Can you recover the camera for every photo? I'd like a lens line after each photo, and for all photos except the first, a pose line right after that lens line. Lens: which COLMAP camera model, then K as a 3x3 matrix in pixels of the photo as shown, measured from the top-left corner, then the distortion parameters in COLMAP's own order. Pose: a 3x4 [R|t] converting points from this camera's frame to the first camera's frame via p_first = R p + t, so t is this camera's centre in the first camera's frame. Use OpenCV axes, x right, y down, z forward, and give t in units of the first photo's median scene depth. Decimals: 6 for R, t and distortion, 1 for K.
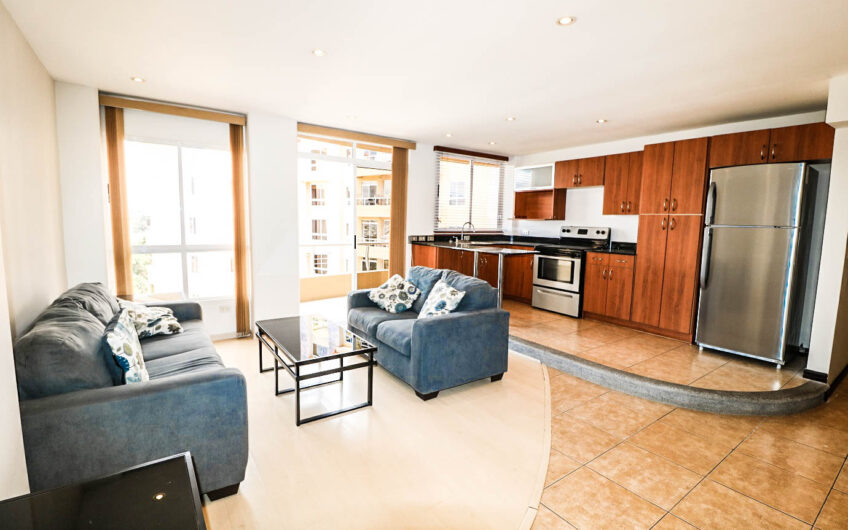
lens RADIAL K [[392.3, 0, 428.8], [0, 392.3, 263.2], [0, 0, 1]] dist [-0.004586, -0.010289]
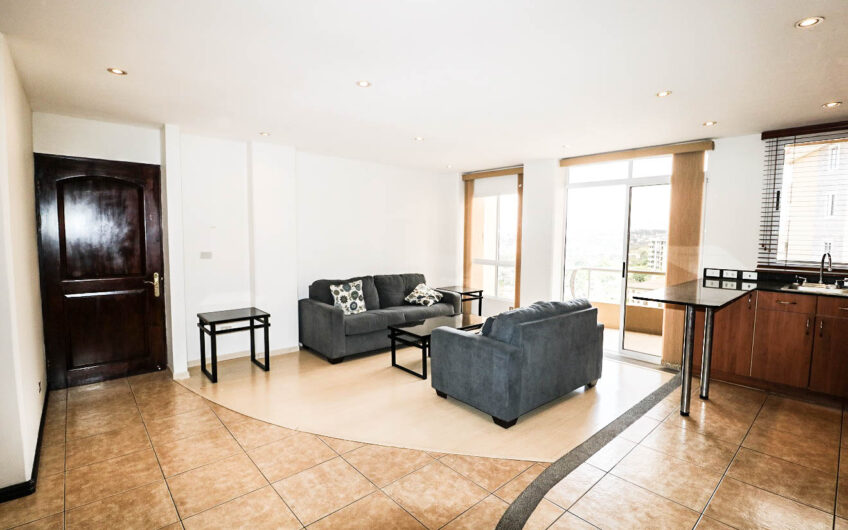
lens RADIAL K [[392.3, 0, 431.7], [0, 392.3, 263.5], [0, 0, 1]] dist [-0.004586, -0.010289]
pose [[0.112592, 0.055098, -0.992113, 0.797996], [-0.116677, 0.992287, 0.041867, -0.065550], [0.986767, 0.111043, 0.118152, 0.552362]]
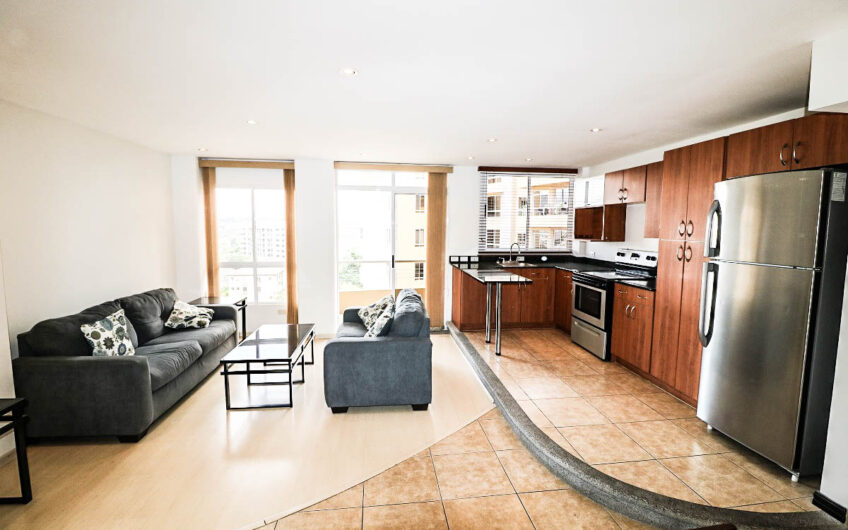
lens RADIAL K [[392.3, 0, 430.1], [0, 392.3, 260.9], [0, 0, 1]] dist [-0.004586, -0.010289]
pose [[0.880097, 0.029134, -0.473899, 0.517201], [-0.041363, 0.999026, -0.015399, -0.051812], [0.472989, 0.033154, 0.880444, 0.095687]]
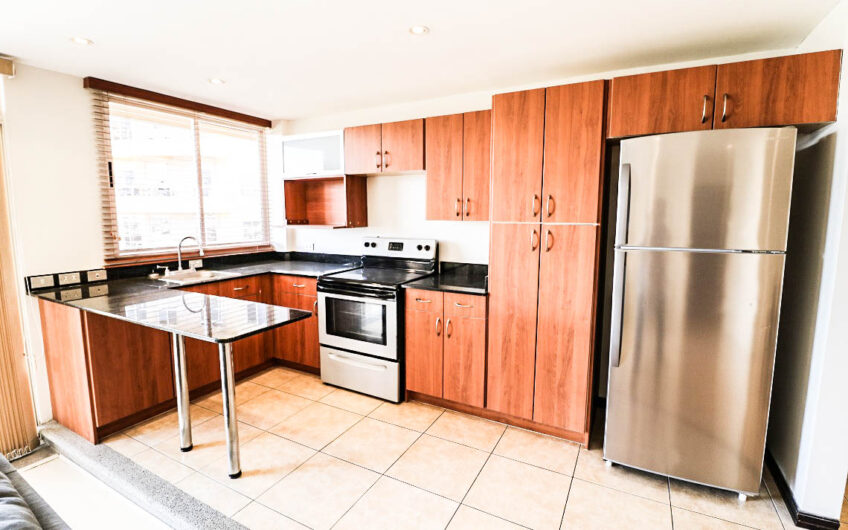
lens RADIAL K [[392.3, 0, 430.5], [0, 392.3, 260.4], [0, 0, 1]] dist [-0.004586, -0.010289]
pose [[0.894995, -0.071699, 0.440275, 0.218400], [0.063862, 0.997426, 0.032613, -0.096193], [-0.441480, -0.001071, 0.897270, 0.549512]]
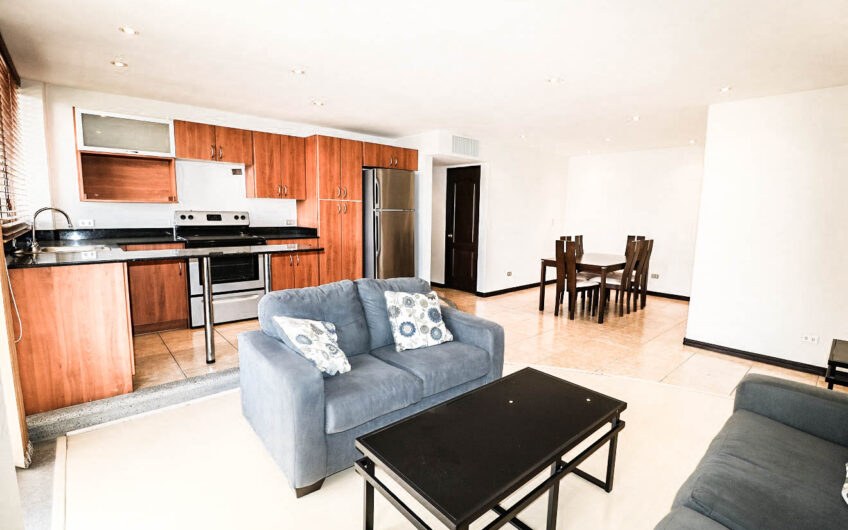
lens RADIAL K [[392.3, 0, 429.8], [0, 392.3, 264.0], [0, 0, 1]] dist [-0.004586, -0.010289]
pose [[-0.101176, -0.159071, 0.982069, -0.588675], [0.083264, 0.982317, 0.167689, -0.107915], [-0.991378, 0.098737, -0.086142, 0.820660]]
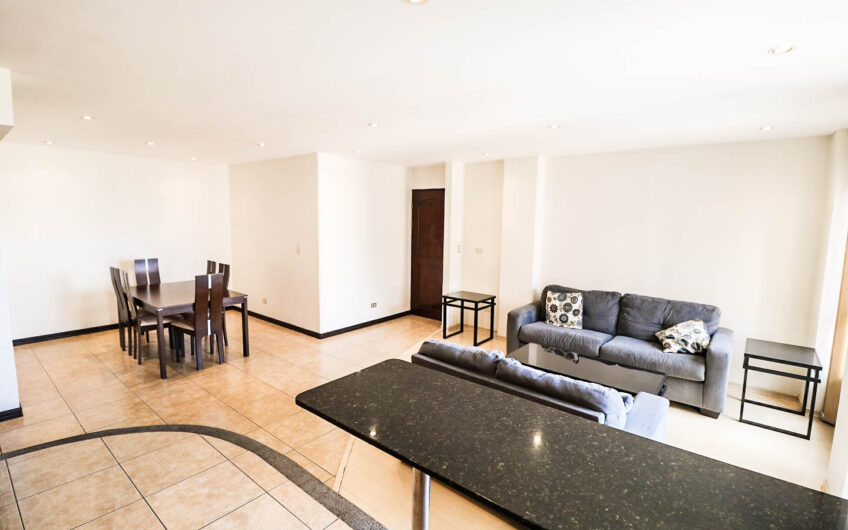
lens RADIAL K [[392.3, 0, 431.5], [0, 392.3, 262.9], [0, 0, 1]] dist [-0.004586, -0.010289]
pose [[-0.961974, -0.009465, -0.272977, 0.273830], [-0.069723, 0.974800, 0.211905, -0.208086], [0.264092, 0.222880, -0.938392, 1.324877]]
